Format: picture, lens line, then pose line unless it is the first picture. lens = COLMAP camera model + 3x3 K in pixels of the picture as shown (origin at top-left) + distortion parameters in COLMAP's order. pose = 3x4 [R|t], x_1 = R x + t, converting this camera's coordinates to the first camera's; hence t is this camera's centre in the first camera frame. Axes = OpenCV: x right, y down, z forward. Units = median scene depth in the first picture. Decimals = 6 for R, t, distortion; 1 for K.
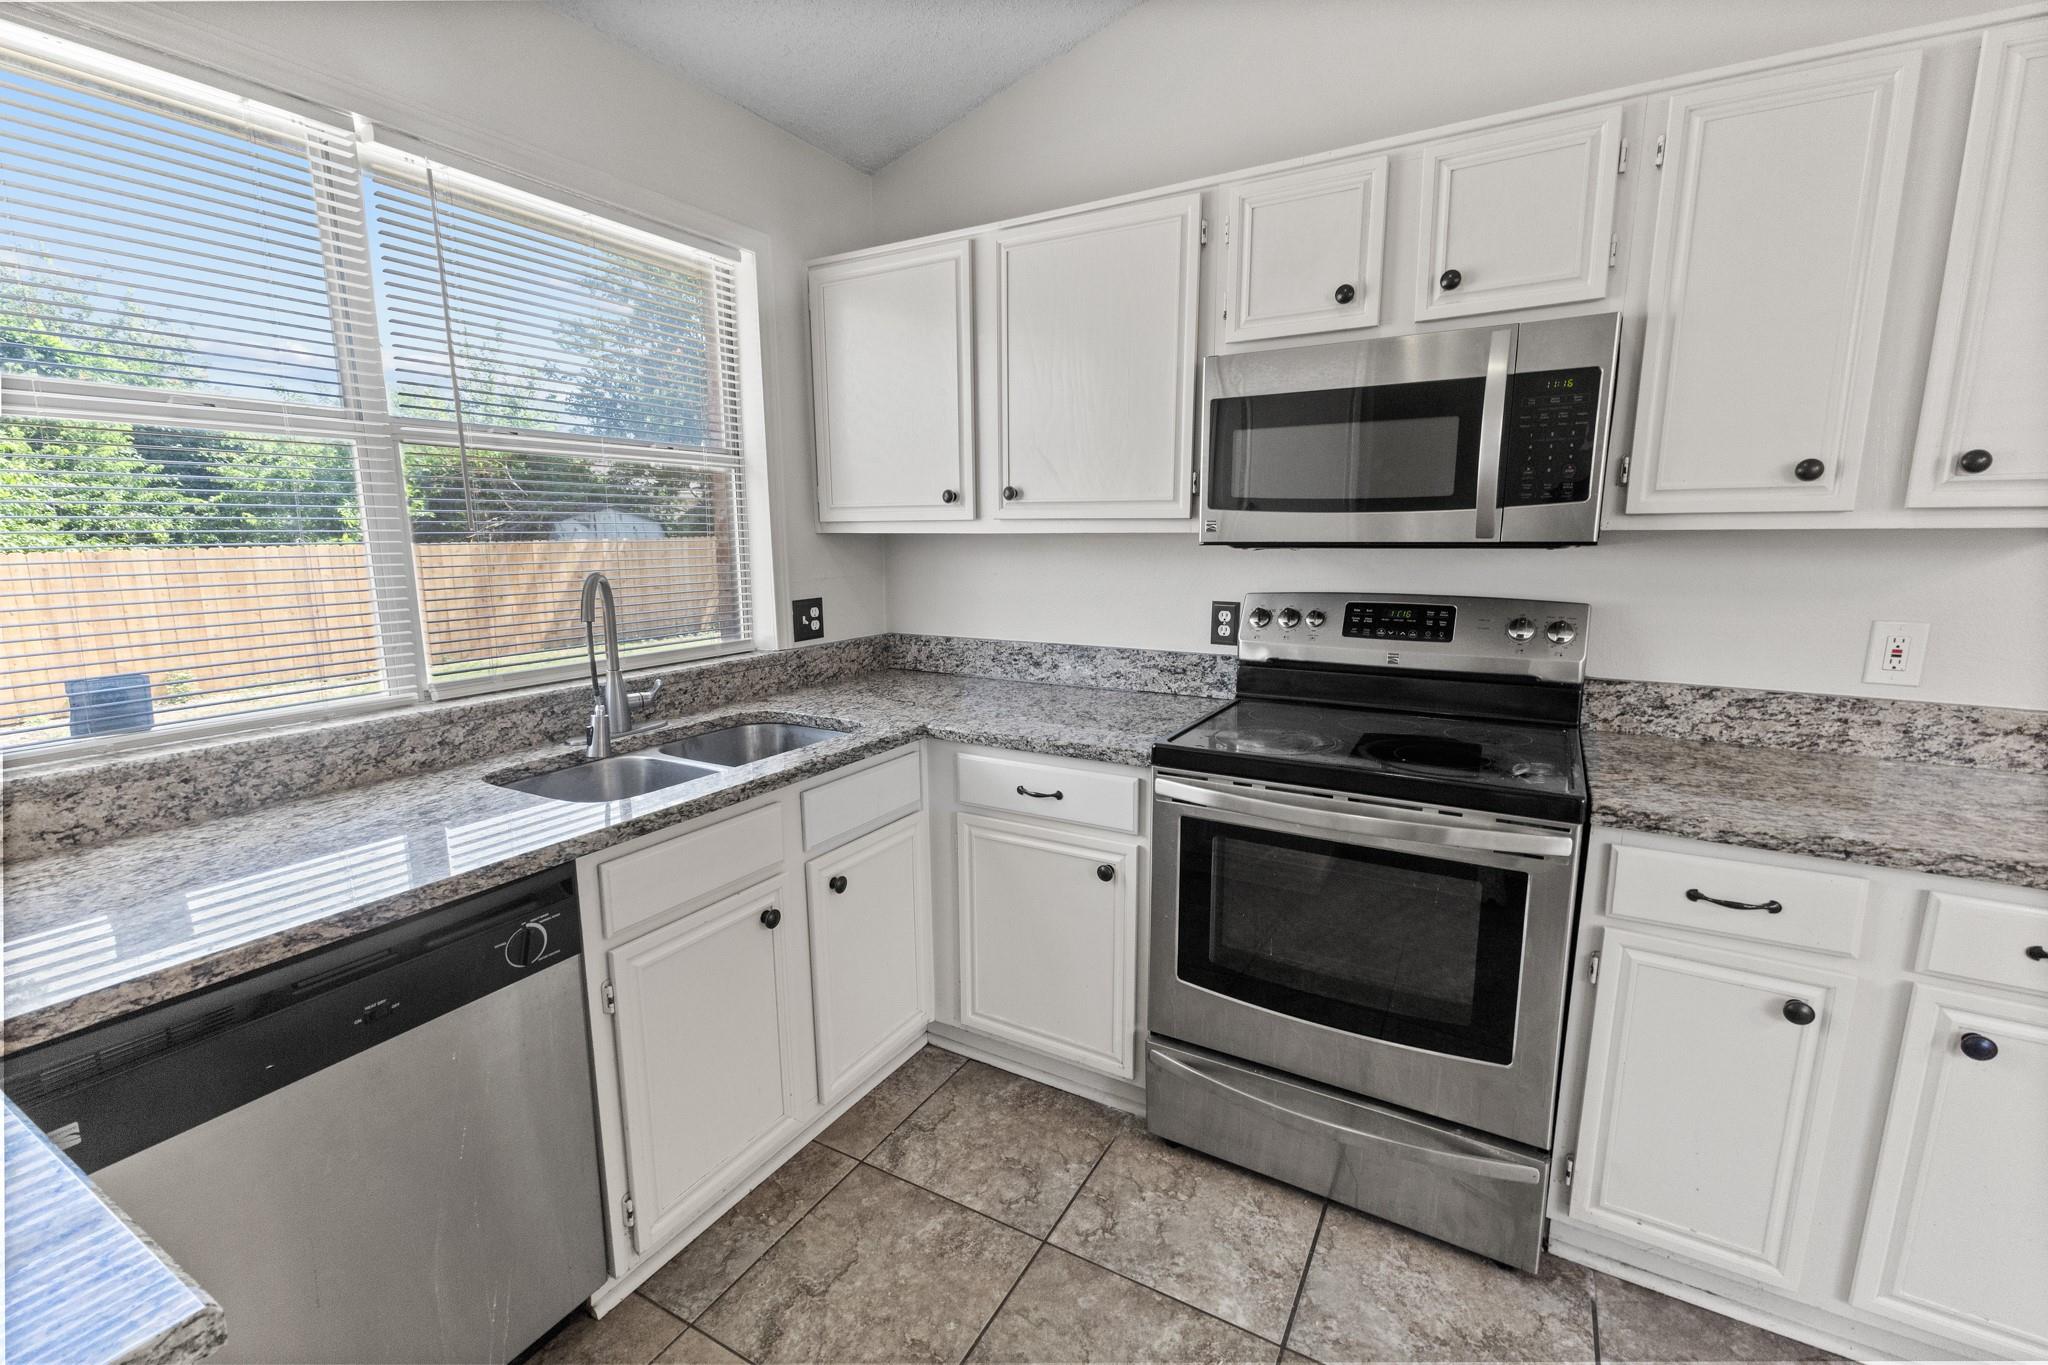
lens RADIAL K [[872.6, 0, 1024.0], [0, 872.6, 682.5], [0, 0, 1]] dist [0.004329, 0.000236]
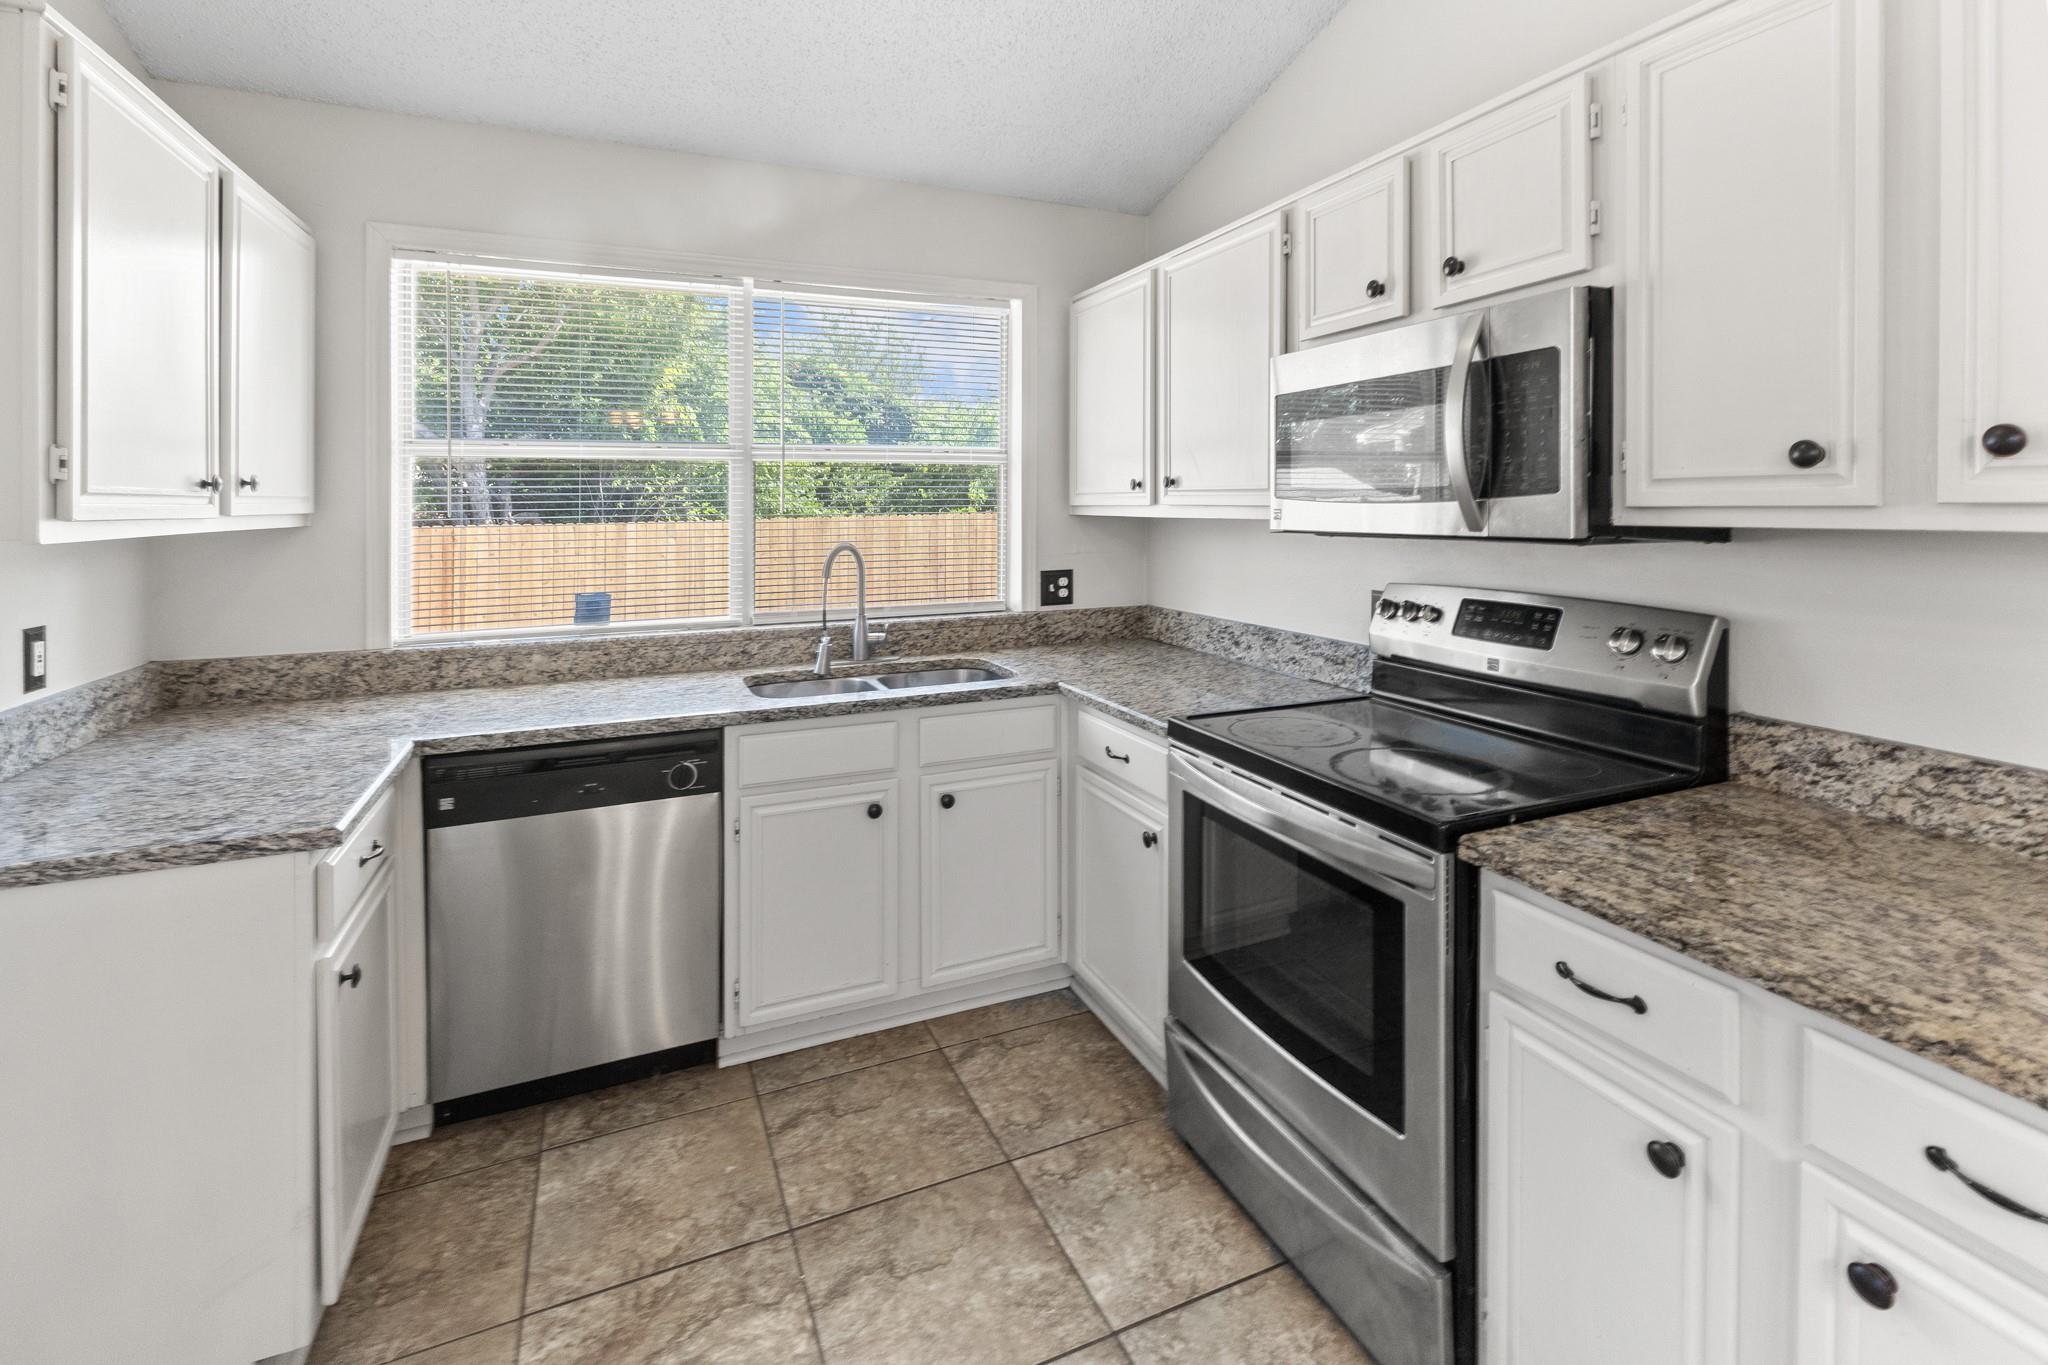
lens RADIAL K [[924.8, 0, 1022.8], [0, 924.8, 510.1], [0, 0, 1]] dist [-0.001220, 0.000367]
pose [[0.807003, 0.004176, -0.590532, 0.642913], [-0.099962, 0.986511, -0.129629, -0.013958], [0.582025, 0.163642, 0.796535, -0.039715]]
